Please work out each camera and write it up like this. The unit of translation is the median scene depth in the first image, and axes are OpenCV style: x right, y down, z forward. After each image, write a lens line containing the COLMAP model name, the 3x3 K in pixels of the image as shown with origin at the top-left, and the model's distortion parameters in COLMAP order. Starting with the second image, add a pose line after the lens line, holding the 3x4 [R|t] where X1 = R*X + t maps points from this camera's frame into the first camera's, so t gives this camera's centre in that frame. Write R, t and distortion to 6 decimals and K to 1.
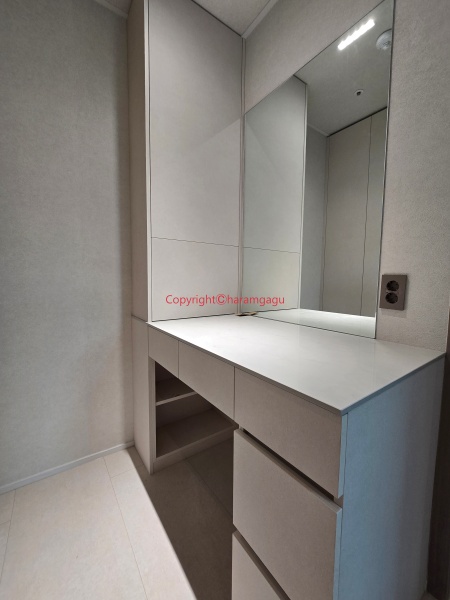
lens RADIAL K [[245.0, 0, 220.7], [0, 245.0, 301.8], [0, 0, 1]] dist [-0.010738, 0.003656]
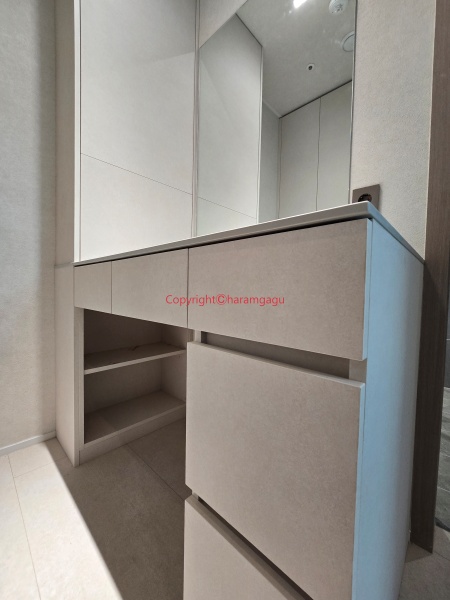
lens RADIAL K [[245.0, 0, 221.0], [0, 245.0, 300.4], [0, 0, 1]] dist [-0.010738, 0.003656]
pose [[0.981191, 0.003168, 0.193013, 0.006935], [0.004316, 0.999255, -0.038343, 0.205289], [-0.192991, 0.038455, 0.980447, 0.141893]]
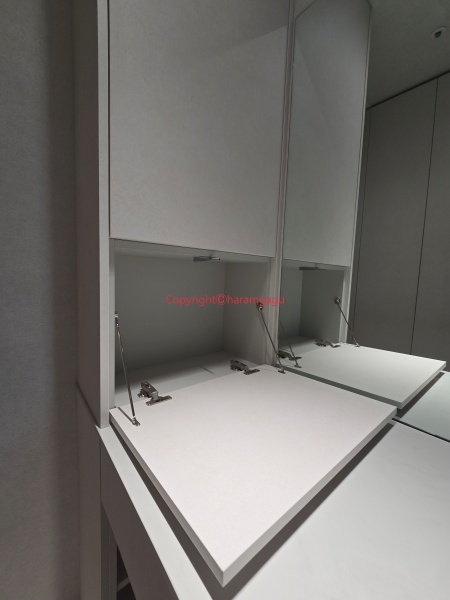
lens RADIAL K [[245.0, 0, 221.4], [0, 245.0, 300.2], [0, 0, 1]] dist [-0.010738, 0.003656]
pose [[0.996918, 0.017711, 0.076429, -0.101736], [-0.018191, 0.999819, 0.005594, -0.136871], [-0.076316, -0.006967, 0.997059, 0.475894]]
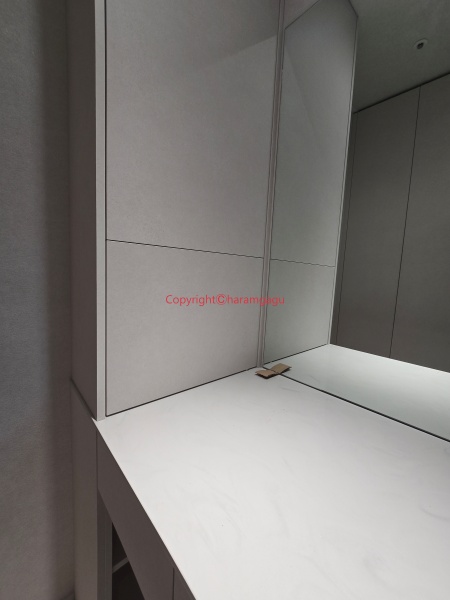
lens RADIAL K [[245.0, 0, 220.6], [0, 245.0, 299.9], [0, 0, 1]] dist [-0.010738, 0.003656]
pose [[0.993017, 0.022441, 0.115818, -0.106123], [-0.024940, 0.999485, 0.020178, -0.144428], [-0.115306, -0.022925, 0.993065, 0.449395]]
